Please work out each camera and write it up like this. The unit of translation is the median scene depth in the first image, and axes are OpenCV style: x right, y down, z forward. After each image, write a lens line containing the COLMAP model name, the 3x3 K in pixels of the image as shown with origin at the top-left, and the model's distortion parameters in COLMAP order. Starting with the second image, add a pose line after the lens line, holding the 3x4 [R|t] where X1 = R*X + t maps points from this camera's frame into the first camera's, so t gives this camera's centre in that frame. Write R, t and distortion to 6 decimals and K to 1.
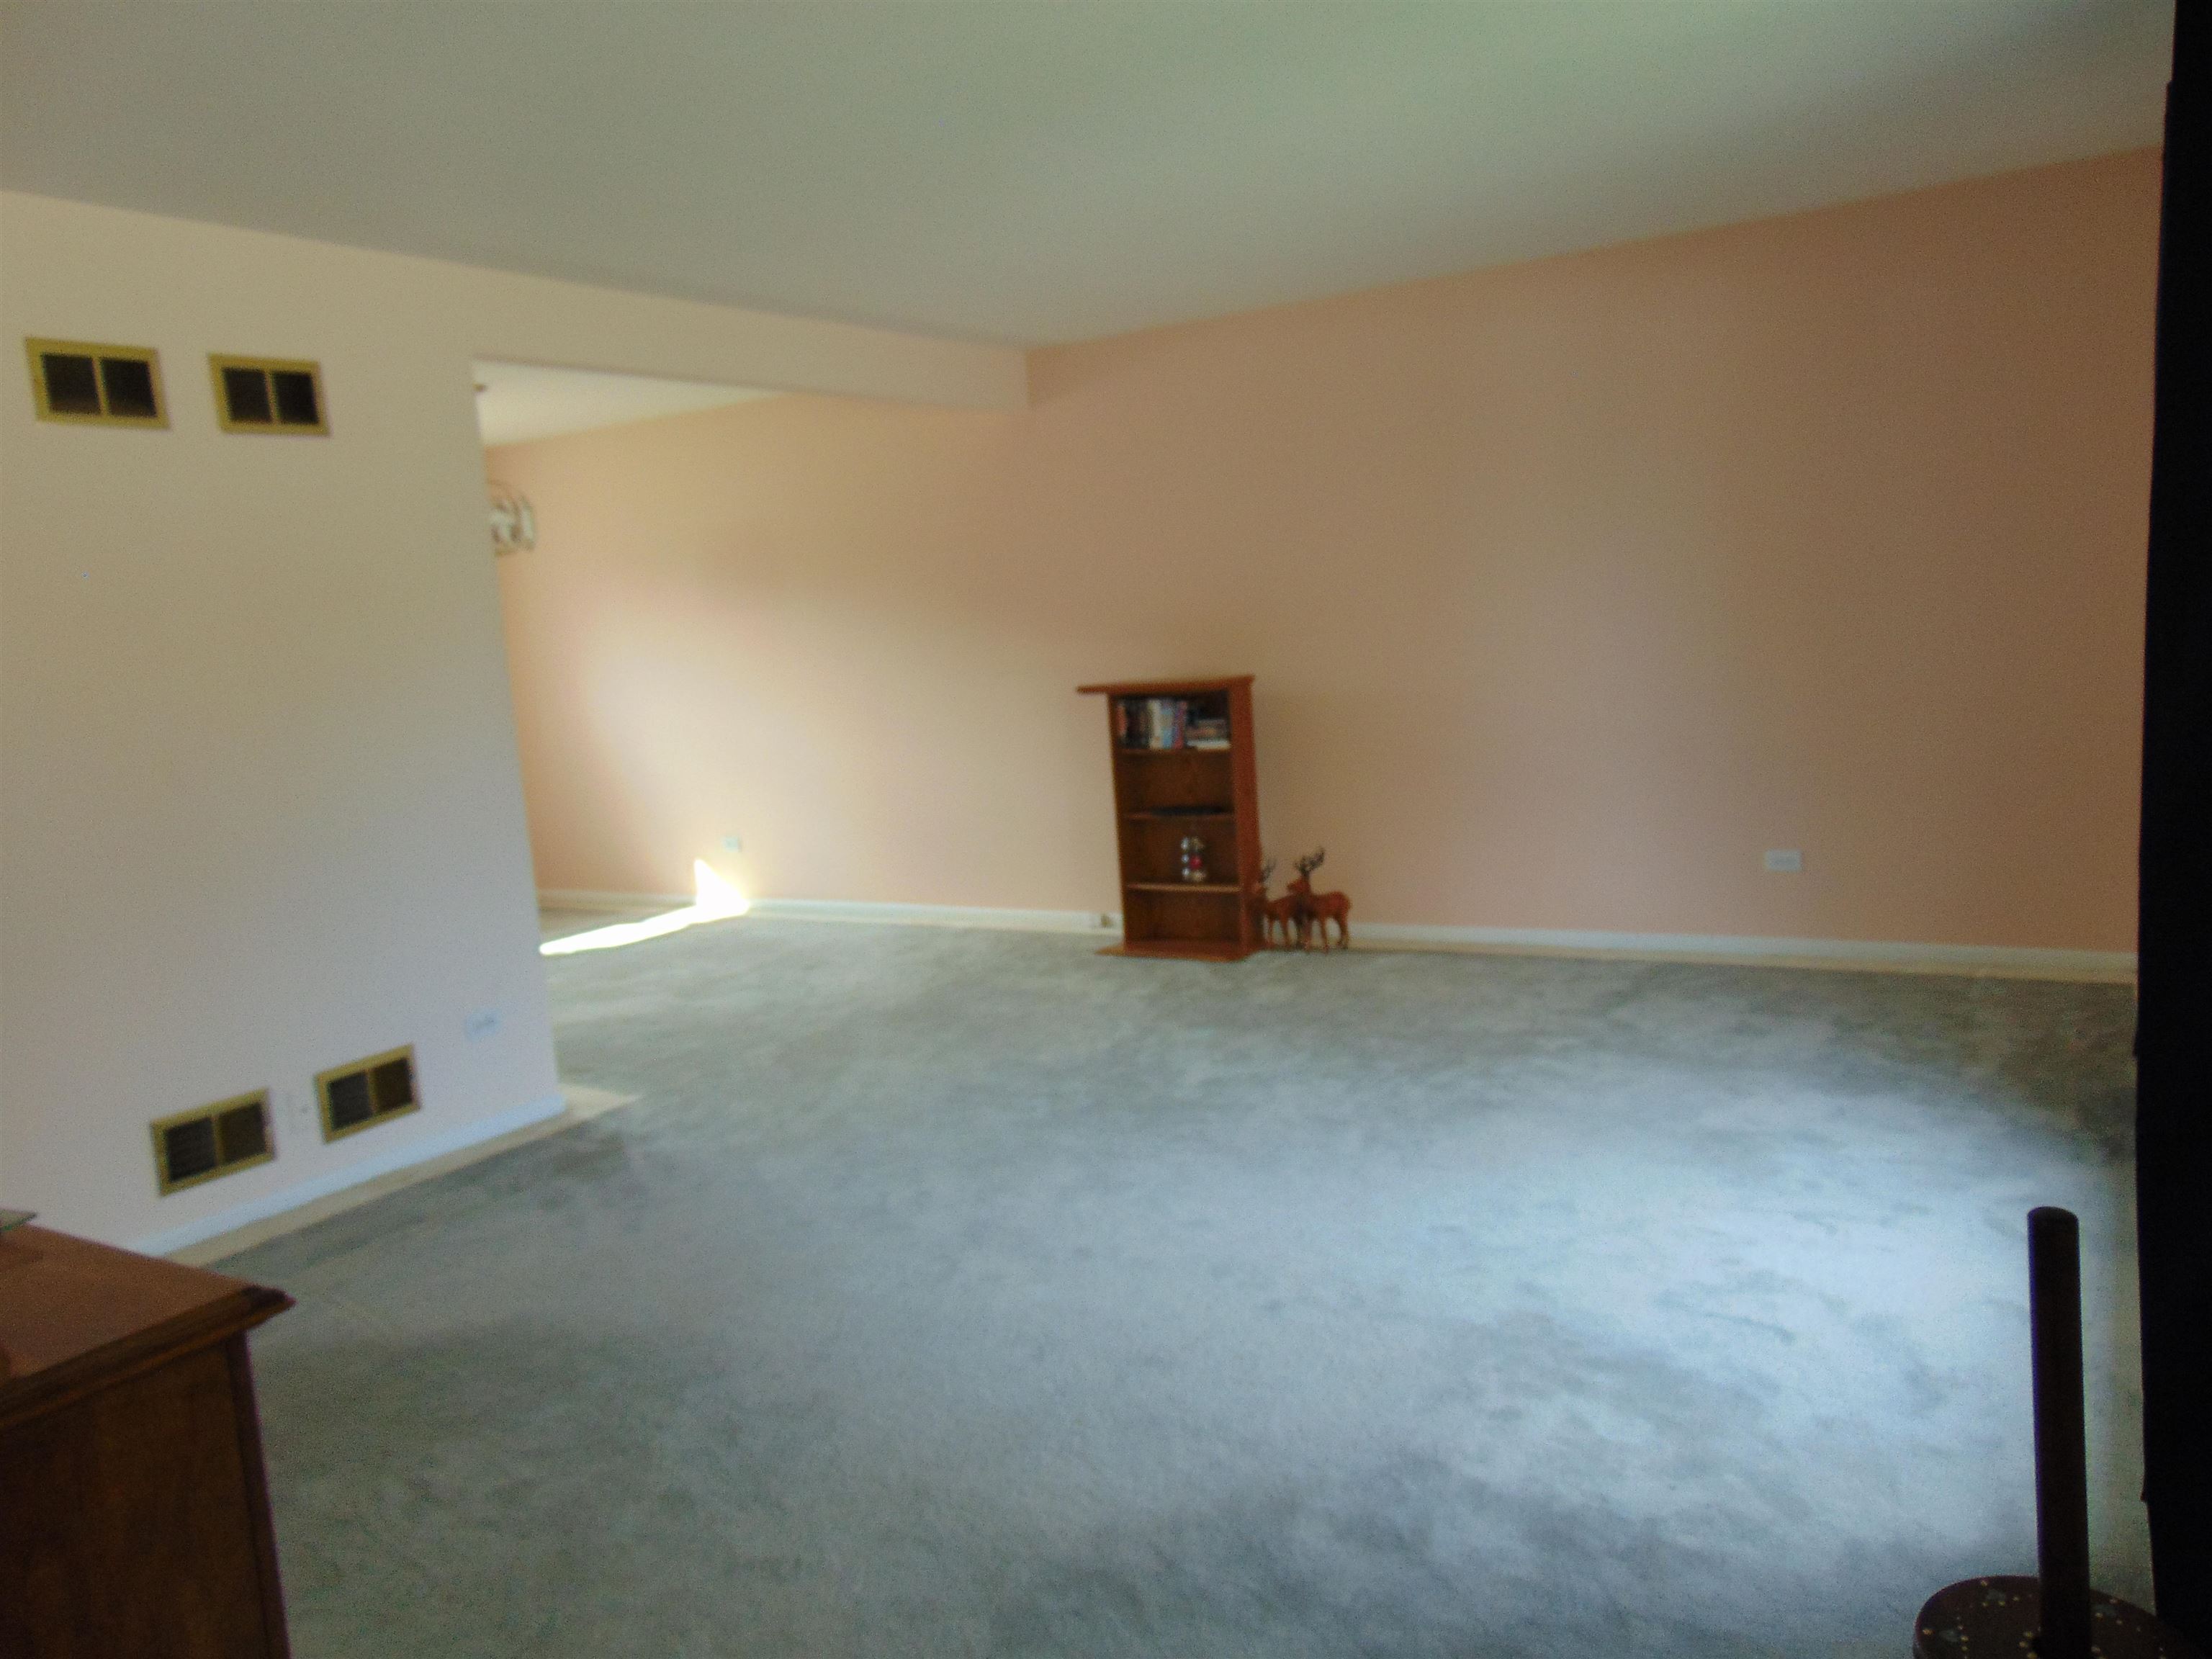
lens RADIAL K [[1637.7, 0, 1106.0], [0, 1637.7, 829.5], [0, 0, 1]] dist [-0.027382, 0.001924]
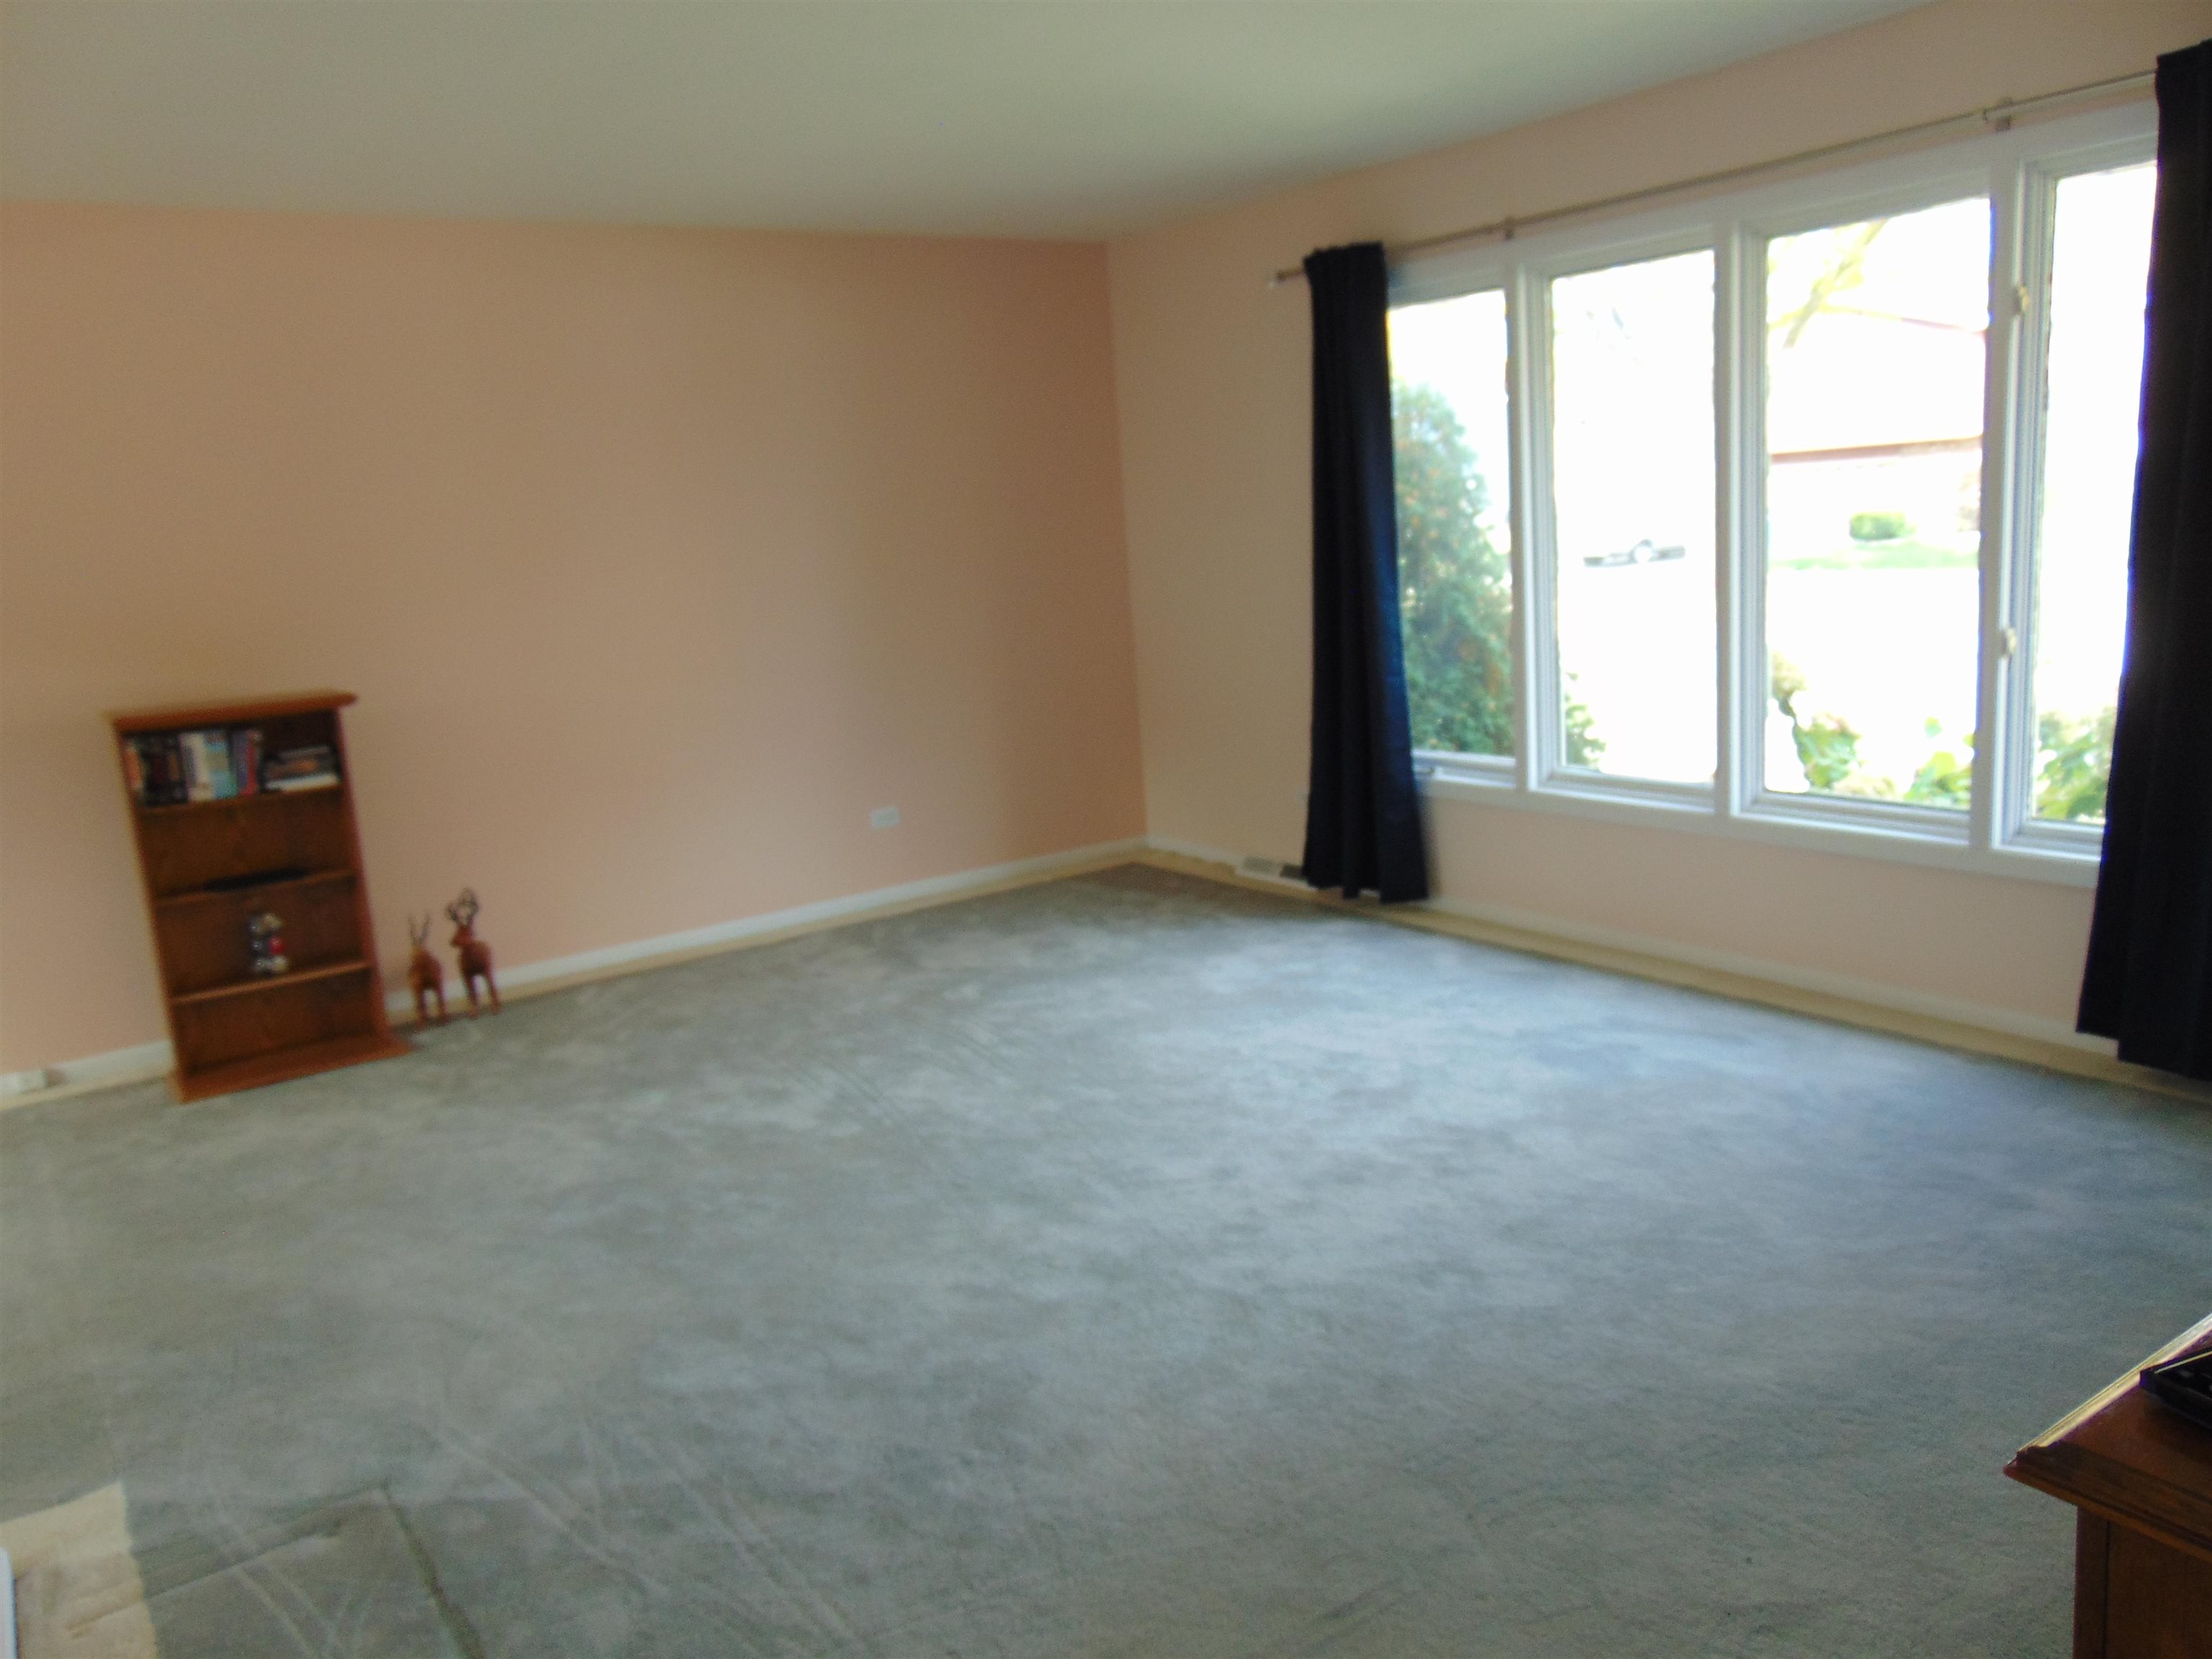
lens RADIAL K [[1637.7, 0, 1106.0], [0, 1637.7, 829.5], [0, 0, 1]] dist [-0.027382, 0.001924]
pose [[0.389330, -0.128816, 0.912046, -0.474569], [0.161390, 0.984395, 0.070141, -0.023609], [-0.906849, 0.119888, 0.404044, 0.363611]]
